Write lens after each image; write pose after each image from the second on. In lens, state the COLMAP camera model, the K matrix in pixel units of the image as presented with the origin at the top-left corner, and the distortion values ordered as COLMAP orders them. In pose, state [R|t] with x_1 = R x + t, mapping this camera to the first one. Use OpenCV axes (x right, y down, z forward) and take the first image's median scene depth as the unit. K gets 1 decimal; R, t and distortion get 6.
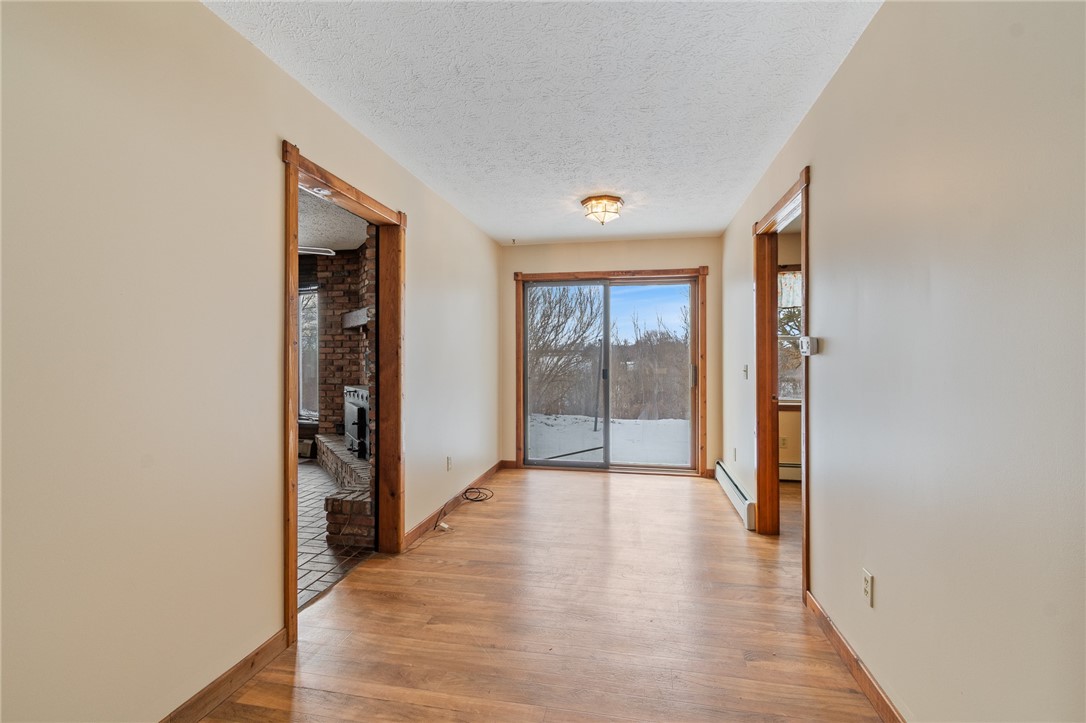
lens RADIAL K [[484.5, 0, 544.1], [0, 484.5, 359.0], [0, 0, 1]] dist [0.002886, 0.000008]
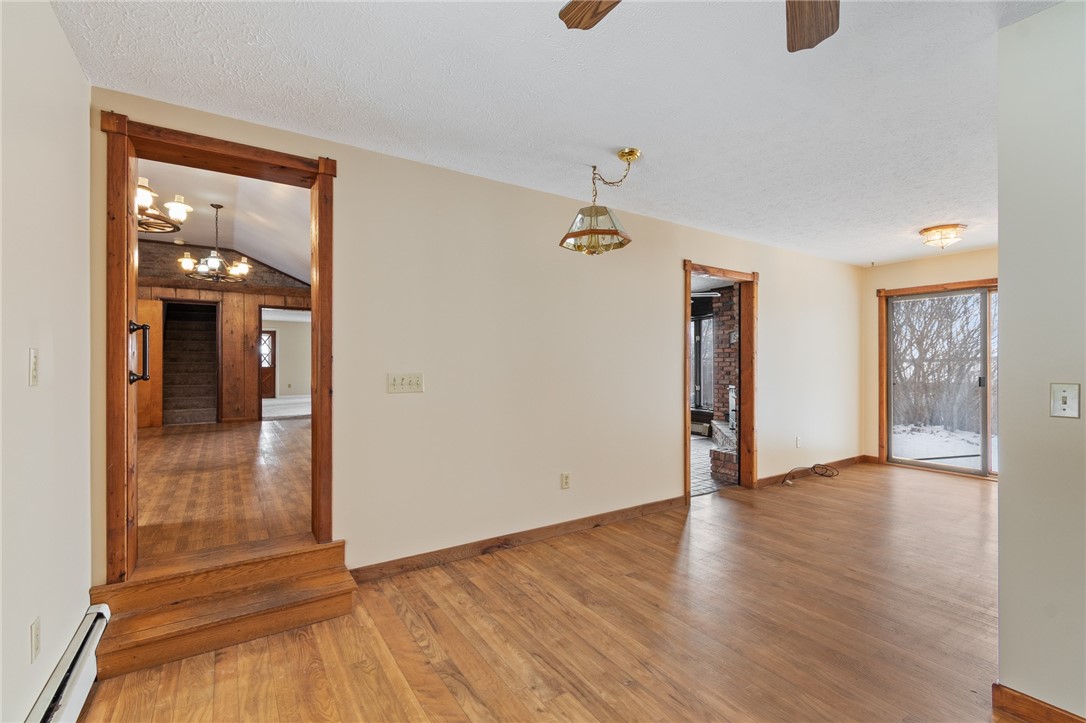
lens RADIAL K [[484.5, 0, 544.1], [0, 484.5, 359.0], [0, 0, 1]] dist [0.002886, 0.000008]
pose [[0.697362, -0.006972, -0.716685, 0.222513], [-0.004423, 0.999892, -0.014031, 0.001966], [0.716705, 0.012955, 0.697256, -0.366336]]
